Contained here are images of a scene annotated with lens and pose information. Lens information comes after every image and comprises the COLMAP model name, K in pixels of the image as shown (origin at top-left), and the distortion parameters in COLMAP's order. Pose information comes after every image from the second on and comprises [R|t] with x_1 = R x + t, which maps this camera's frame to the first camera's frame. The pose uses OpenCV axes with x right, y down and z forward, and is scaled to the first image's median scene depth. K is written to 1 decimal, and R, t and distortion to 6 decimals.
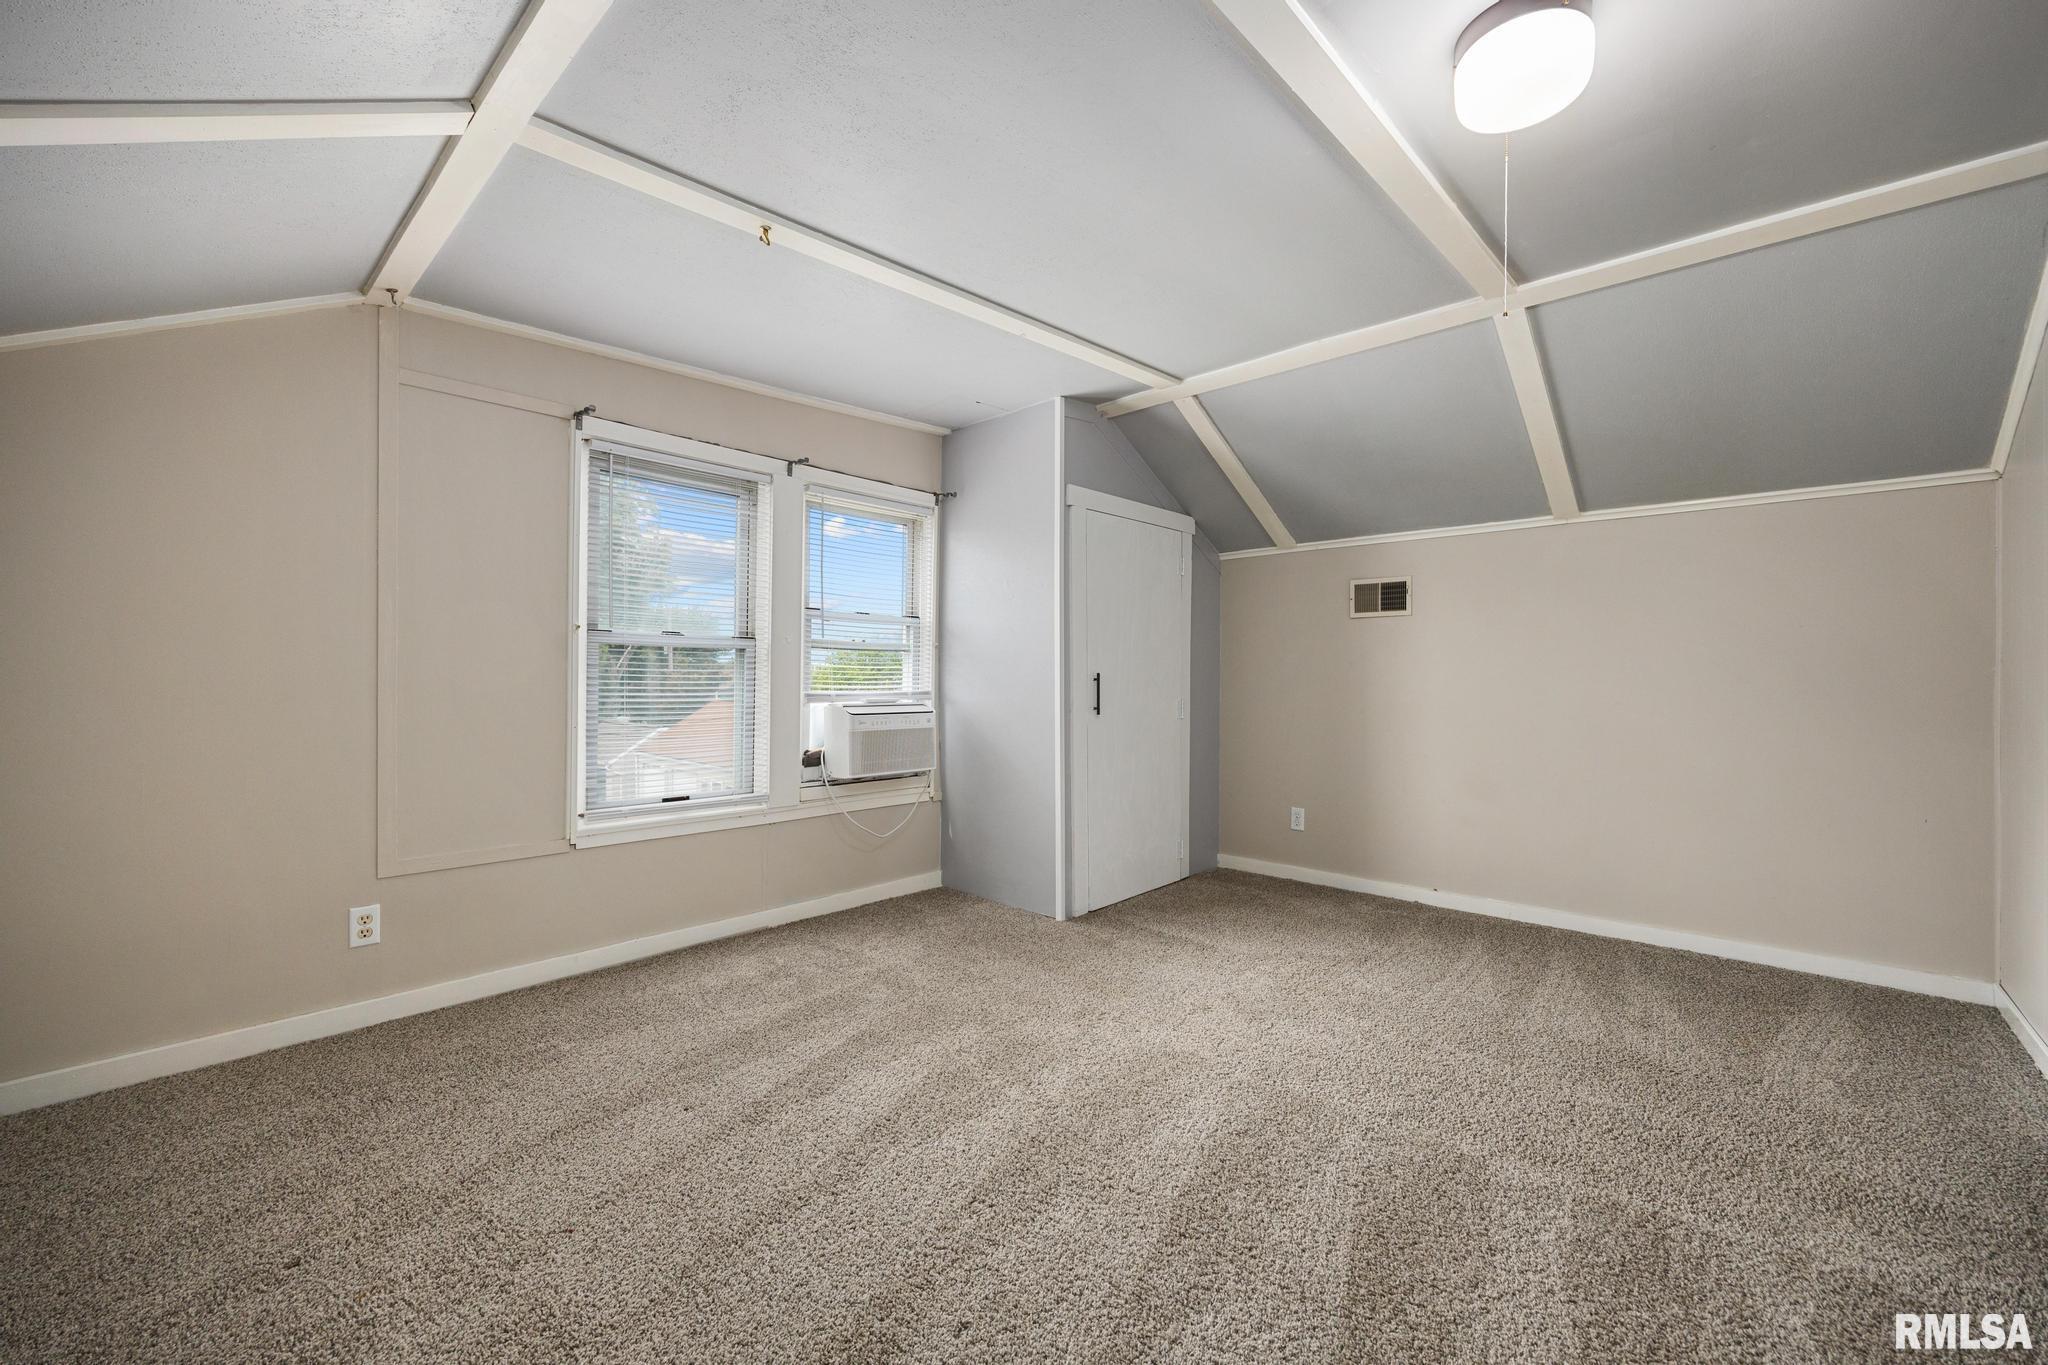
lens RADIAL K [[809.2, 0, 1044.1], [0, 809.2, 675.6], [0, 0, 1]] dist [-0.007452, 0.000041]
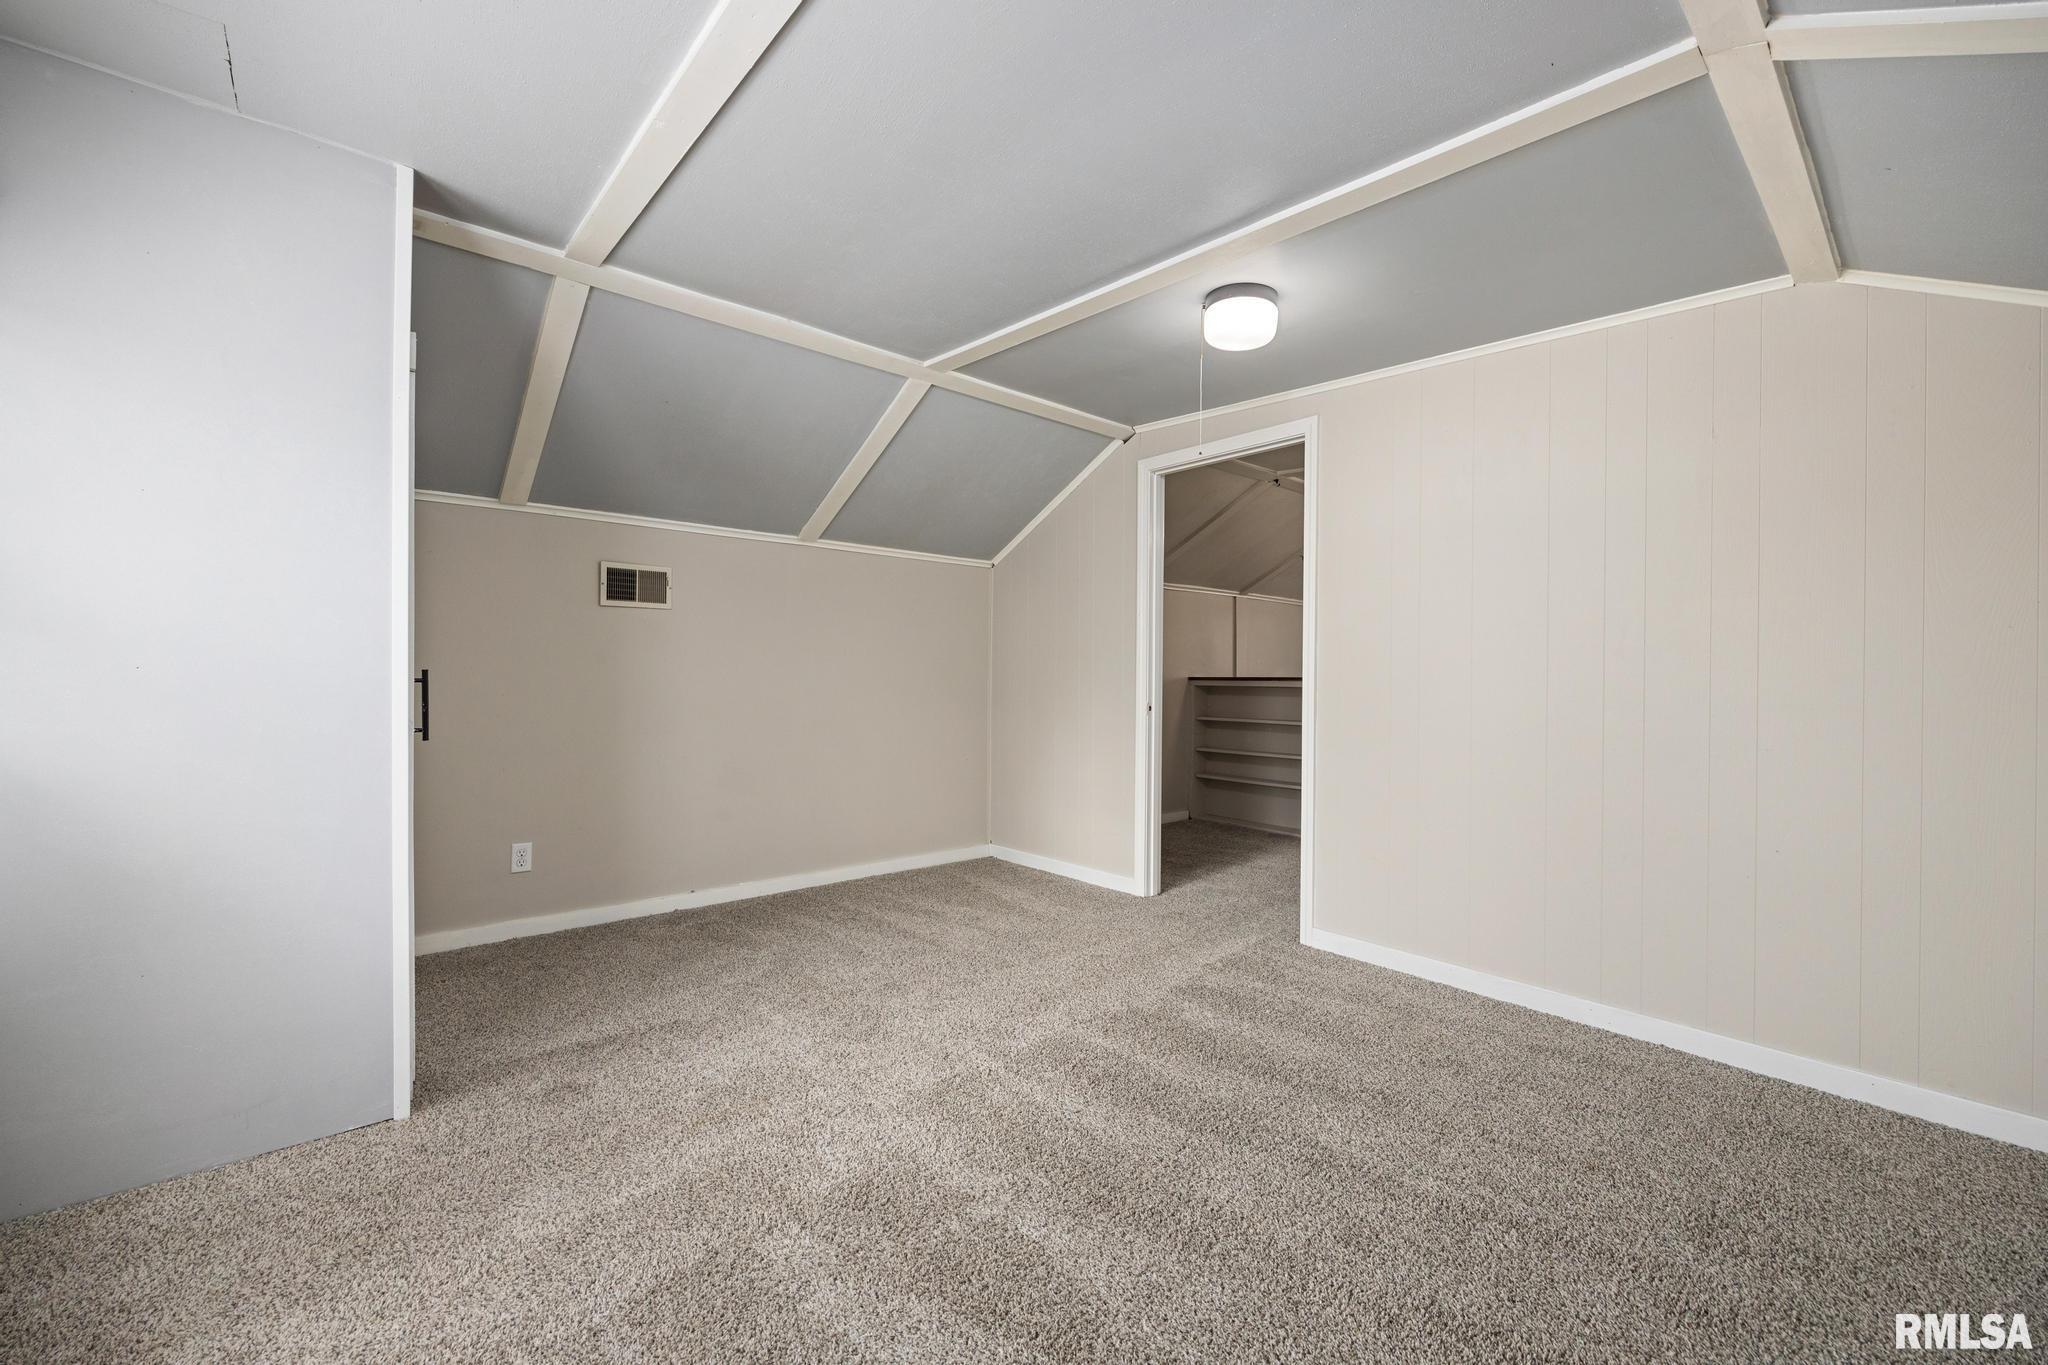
lens RADIAL K [[809.2, 0, 1044.1], [0, 809.2, 675.6], [0, 0, 1]] dist [-0.007452, 0.000041]
pose [[0.115482, -0.003165, 0.993305, -0.523907], [-0.009884, 0.999942, 0.004335, -0.006873], [-0.993260, -0.010318, 0.115444, 0.553350]]
